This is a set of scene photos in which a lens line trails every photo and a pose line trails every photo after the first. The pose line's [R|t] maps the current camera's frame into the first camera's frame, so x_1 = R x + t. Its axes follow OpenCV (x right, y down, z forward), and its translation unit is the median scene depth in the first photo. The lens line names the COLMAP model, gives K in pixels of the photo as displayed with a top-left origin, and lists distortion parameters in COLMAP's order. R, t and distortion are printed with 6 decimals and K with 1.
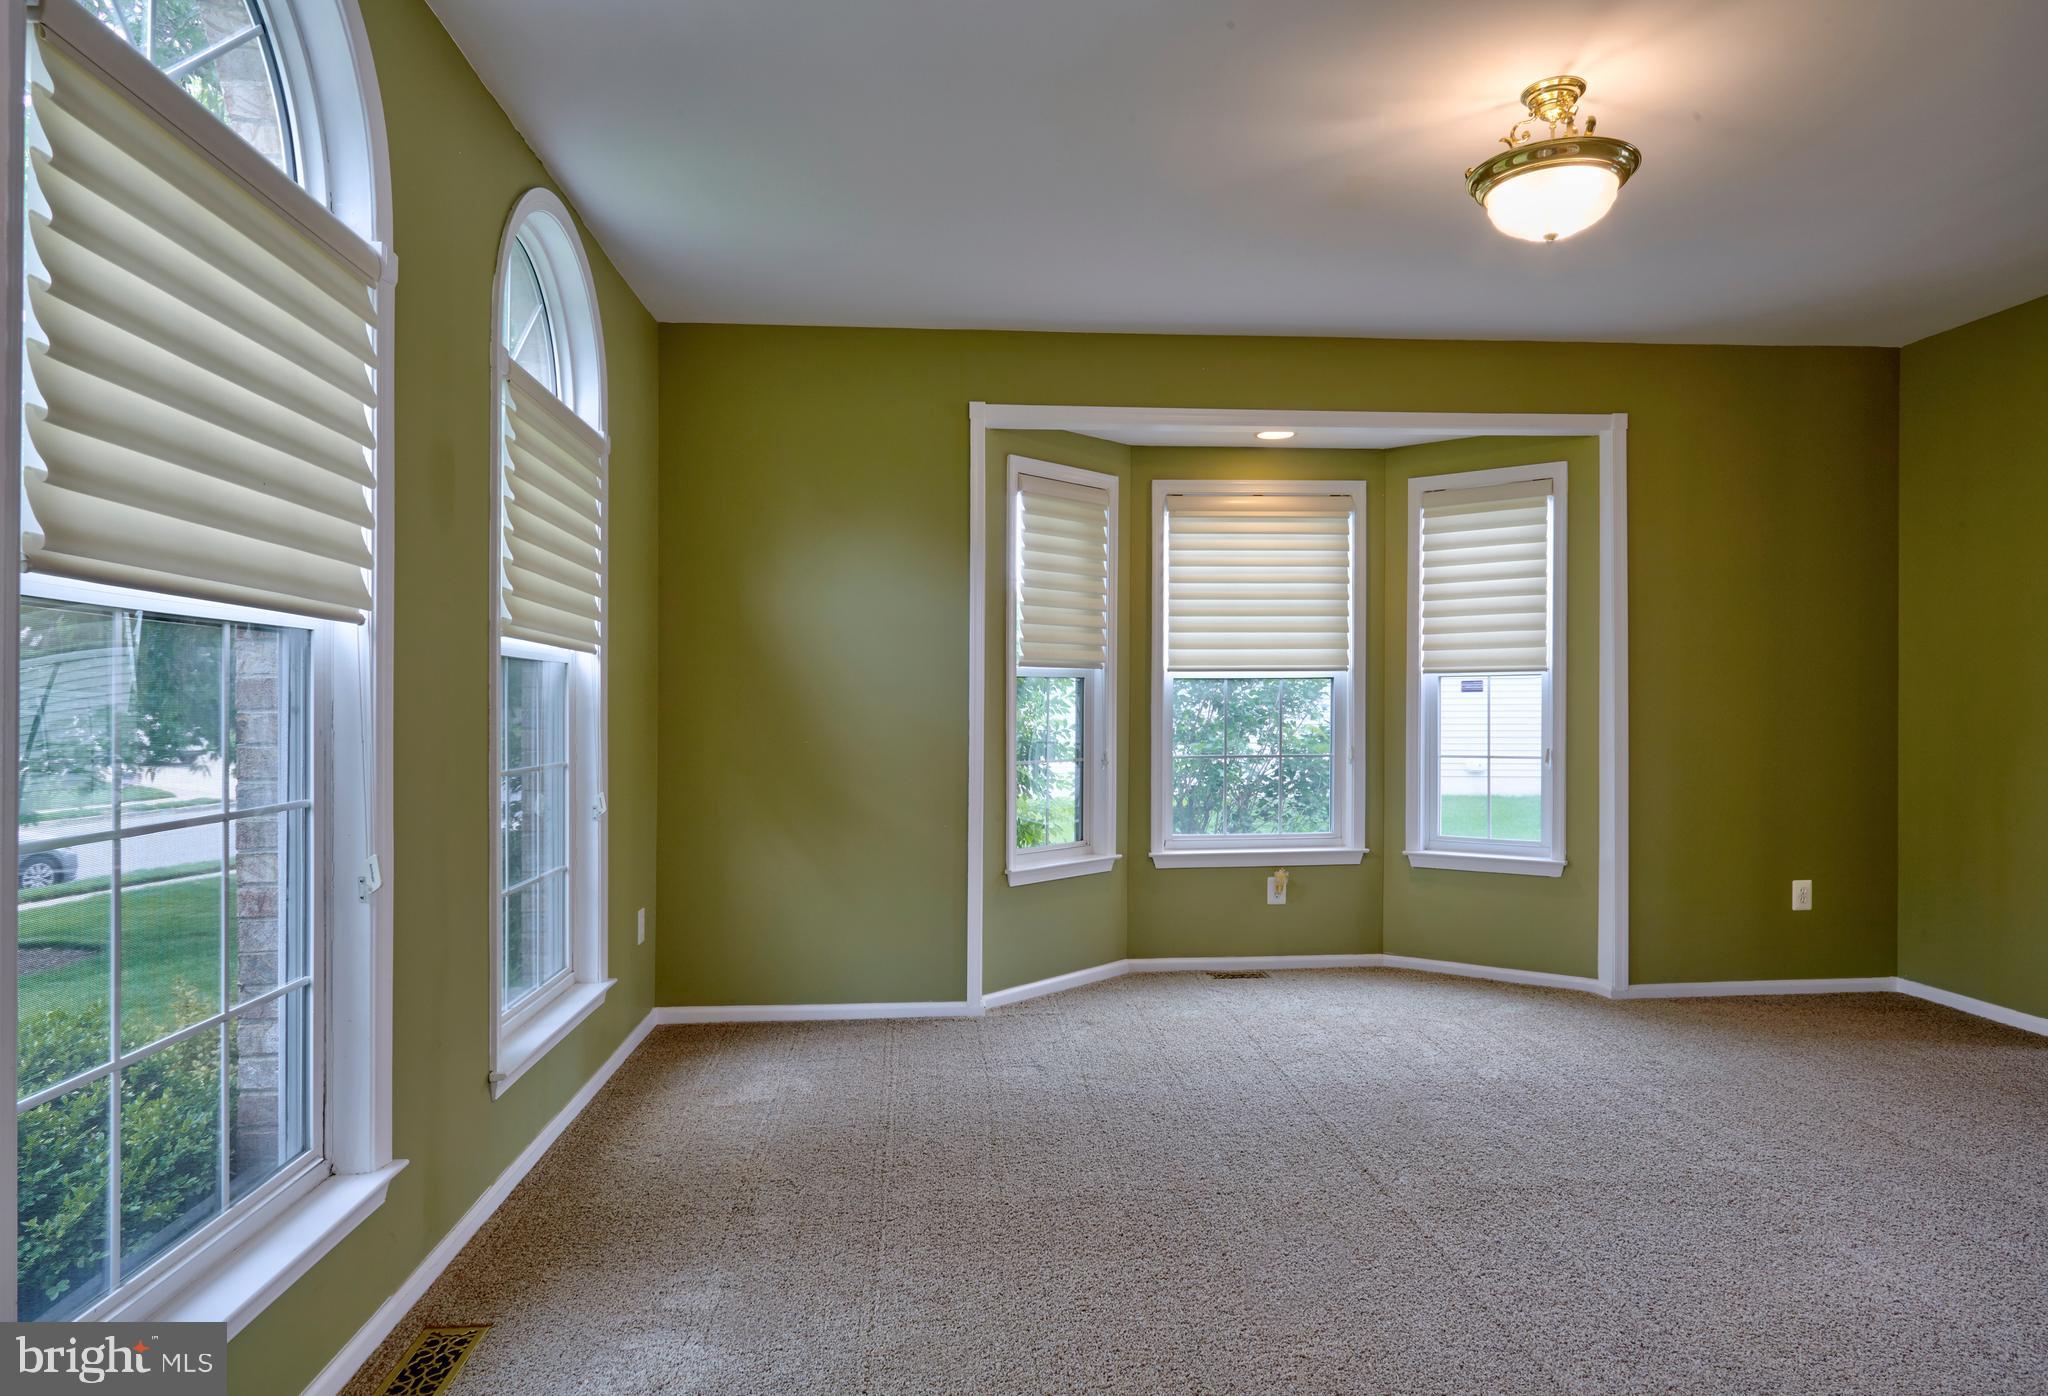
lens RADIAL K [[1195.9, 0, 1024.0], [0, 1195.9, 698.0], [0, 0, 1]] dist [-0.005338, -0.000137]
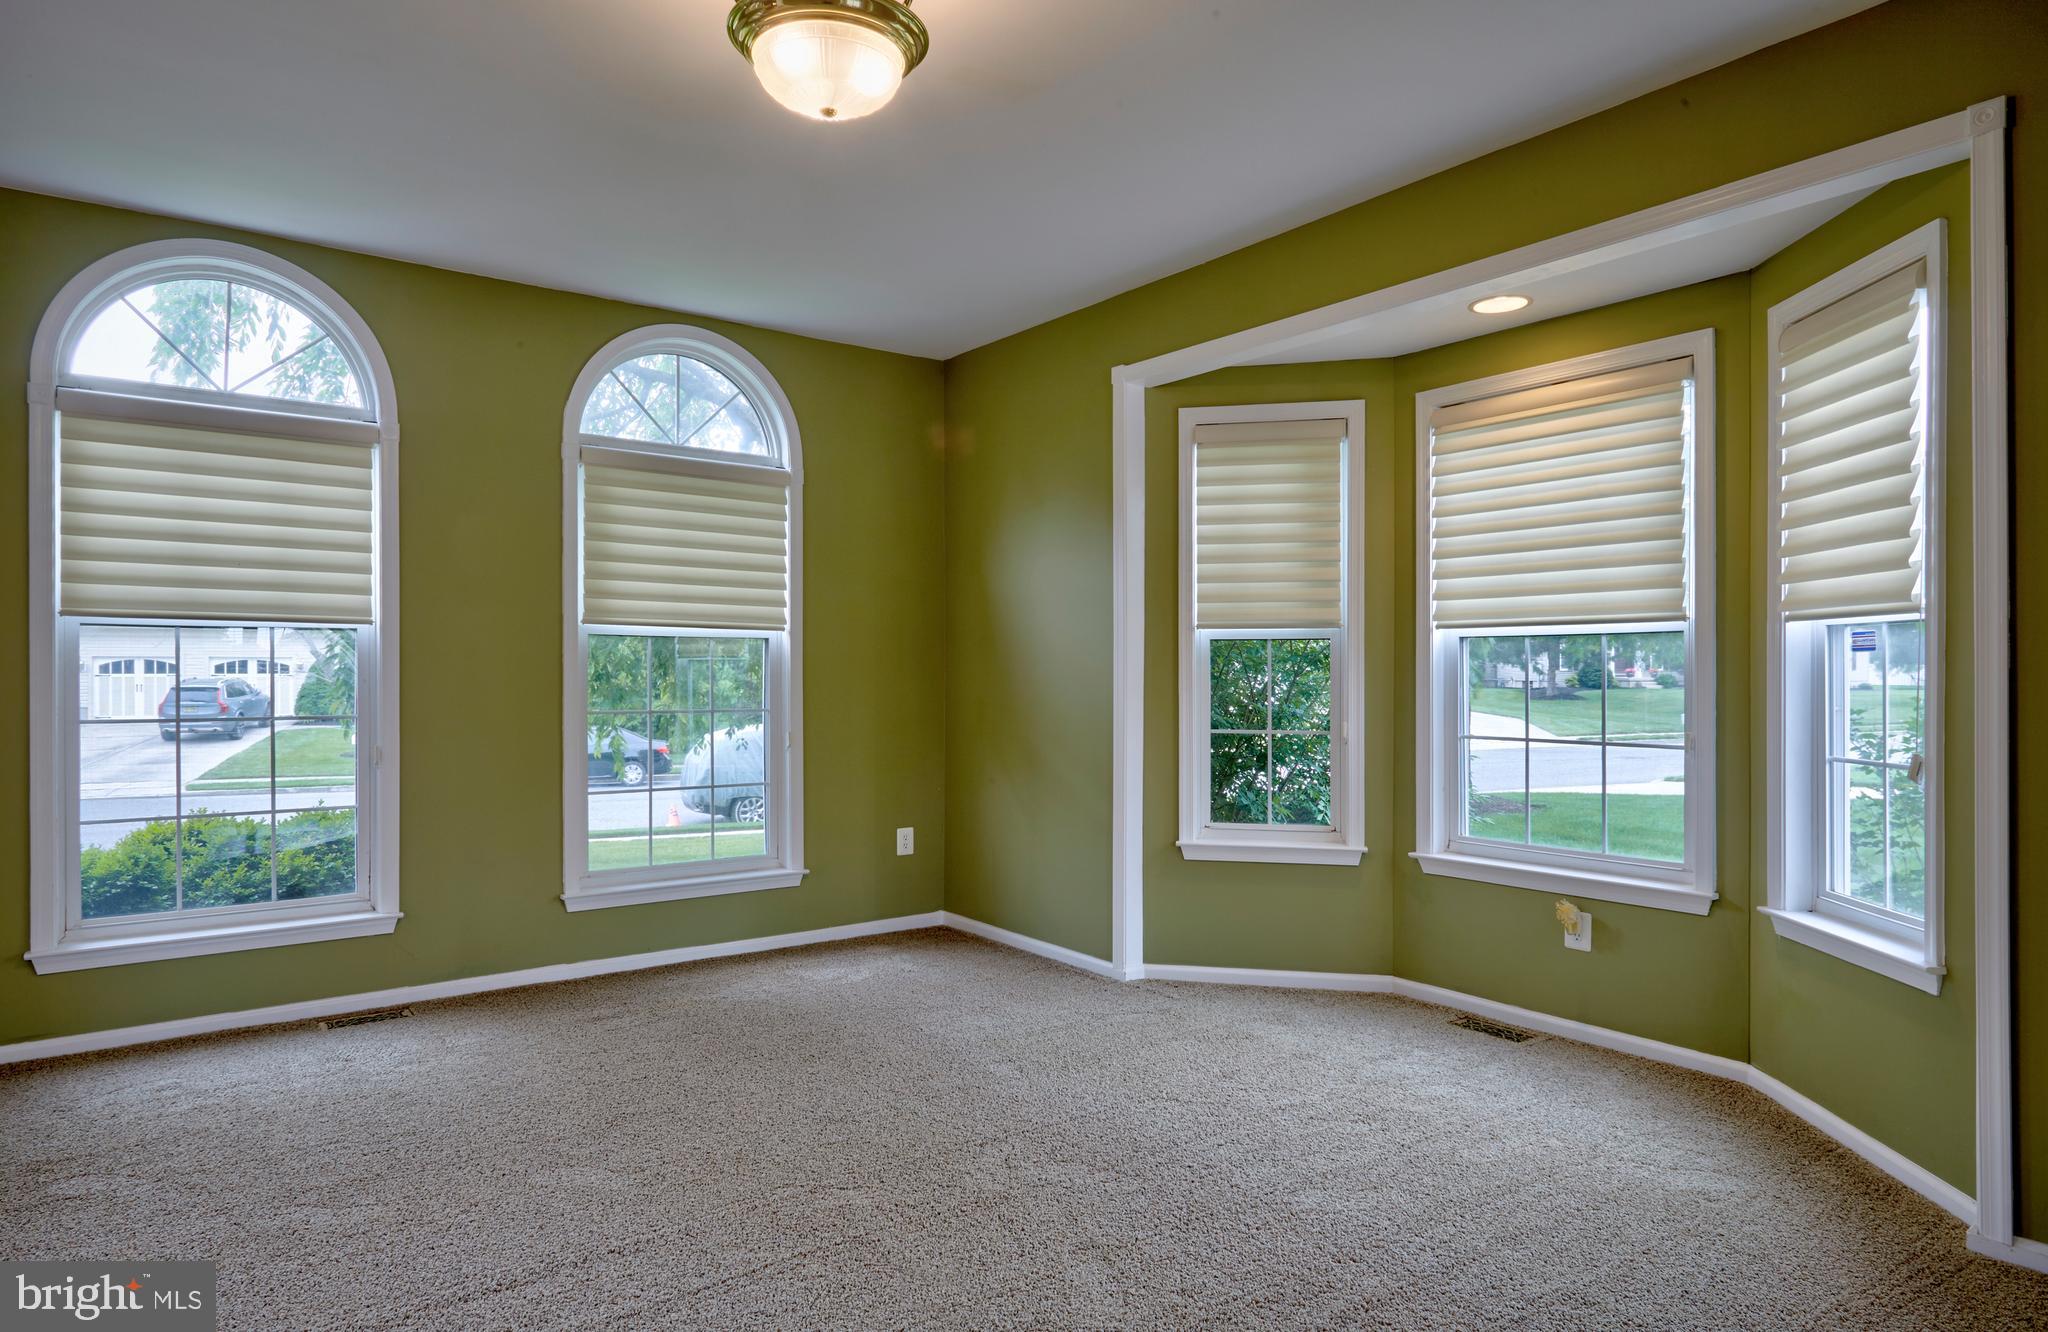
lens RADIAL K [[1156.7, 0, 1024.0], [0, 1156.7, 666.0], [0, 0, 1]] dist [0.001491, -0.000633]
pose [[0.535089, 0.002433, -0.844792, 0.667171], [-0.002224, 0.999996, 0.001471, 0.002276], [0.844793, 0.001091, 0.535093, 0.374586]]
